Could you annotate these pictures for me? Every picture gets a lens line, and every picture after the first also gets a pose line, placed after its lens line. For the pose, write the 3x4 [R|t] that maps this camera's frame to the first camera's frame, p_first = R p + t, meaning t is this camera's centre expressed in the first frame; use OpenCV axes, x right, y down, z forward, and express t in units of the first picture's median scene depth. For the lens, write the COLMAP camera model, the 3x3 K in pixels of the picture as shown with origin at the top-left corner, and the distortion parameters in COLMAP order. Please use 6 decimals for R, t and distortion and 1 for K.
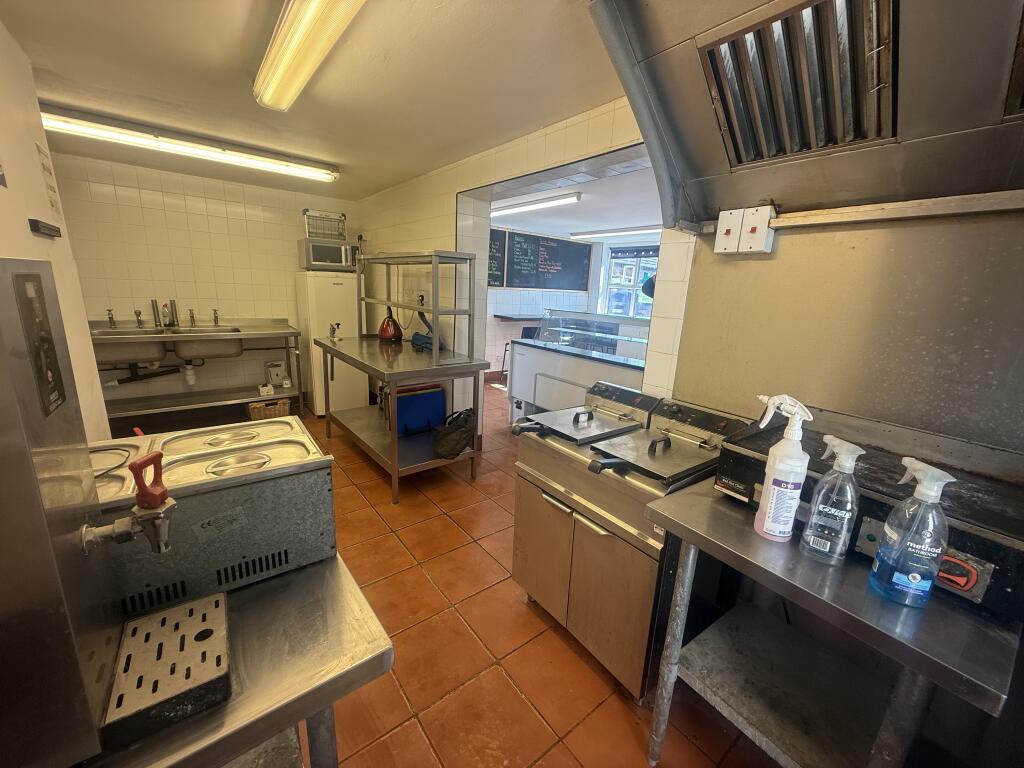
lens RADIAL K [[407.0, 0, 512.8], [0, 407.0, 386.3], [0, 0, 1]] dist [-0.000026, 0.000288]
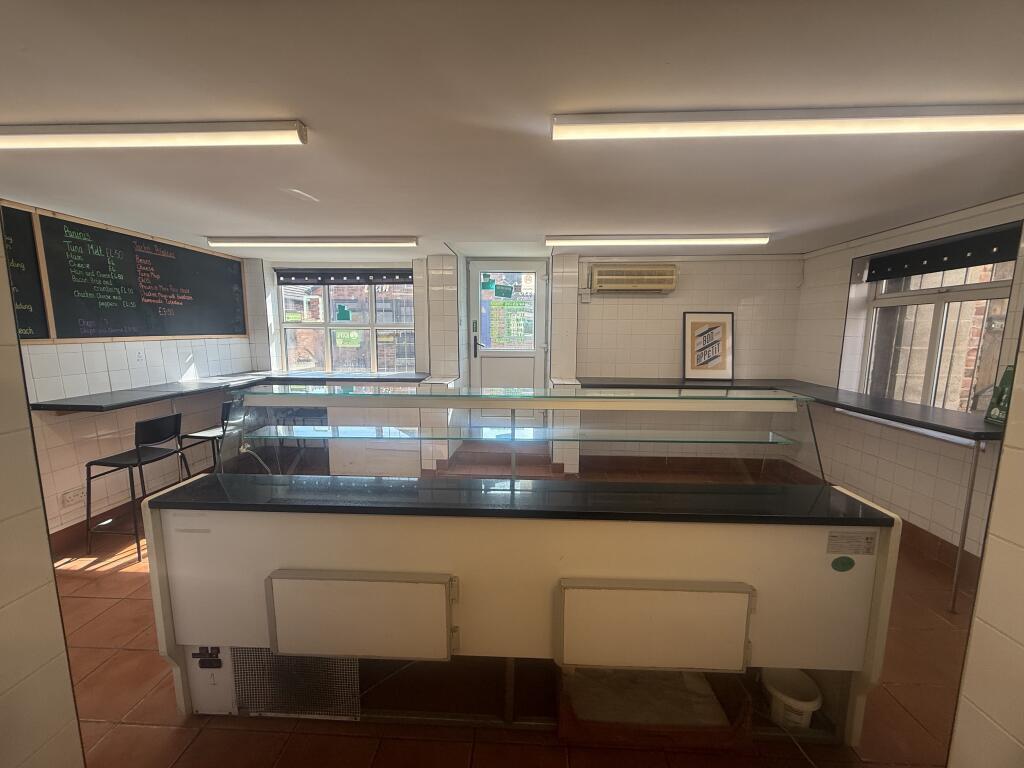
lens RADIAL K [[407.0, 0, 511.1], [0, 407.0, 389.4], [0, 0, 1]] dist [-0.000026, 0.000288]
pose [[0.658807, -0.153551, 0.736475, -0.111878], [0.199094, 0.979631, 0.026150, -0.423397], [-0.725490, 0.129400, 0.675959, 1.436059]]
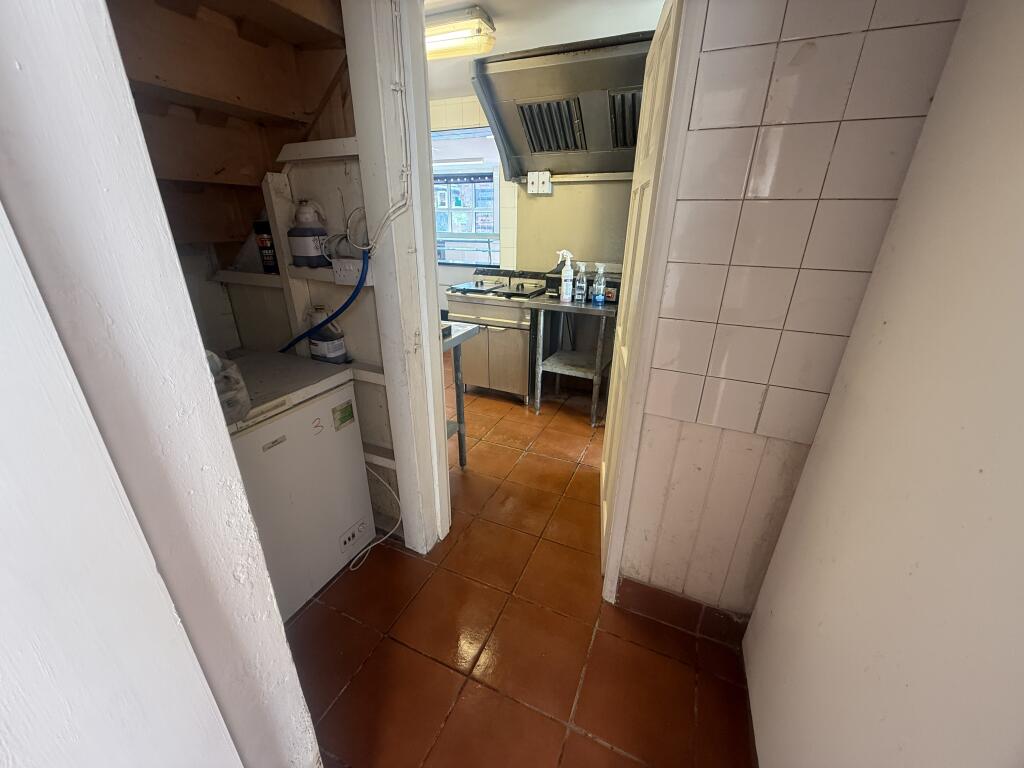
lens RADIAL K [[407.0, 0, 511.6], [0, 407.0, 383.8], [0, 0, 1]] dist [-0.000026, 0.000288]
pose [[0.884931, -0.213635, 0.413832, -0.667647], [0.142075, 0.970061, 0.196968, 0.200699], [-0.443522, -0.115508, 0.888789, -0.953934]]
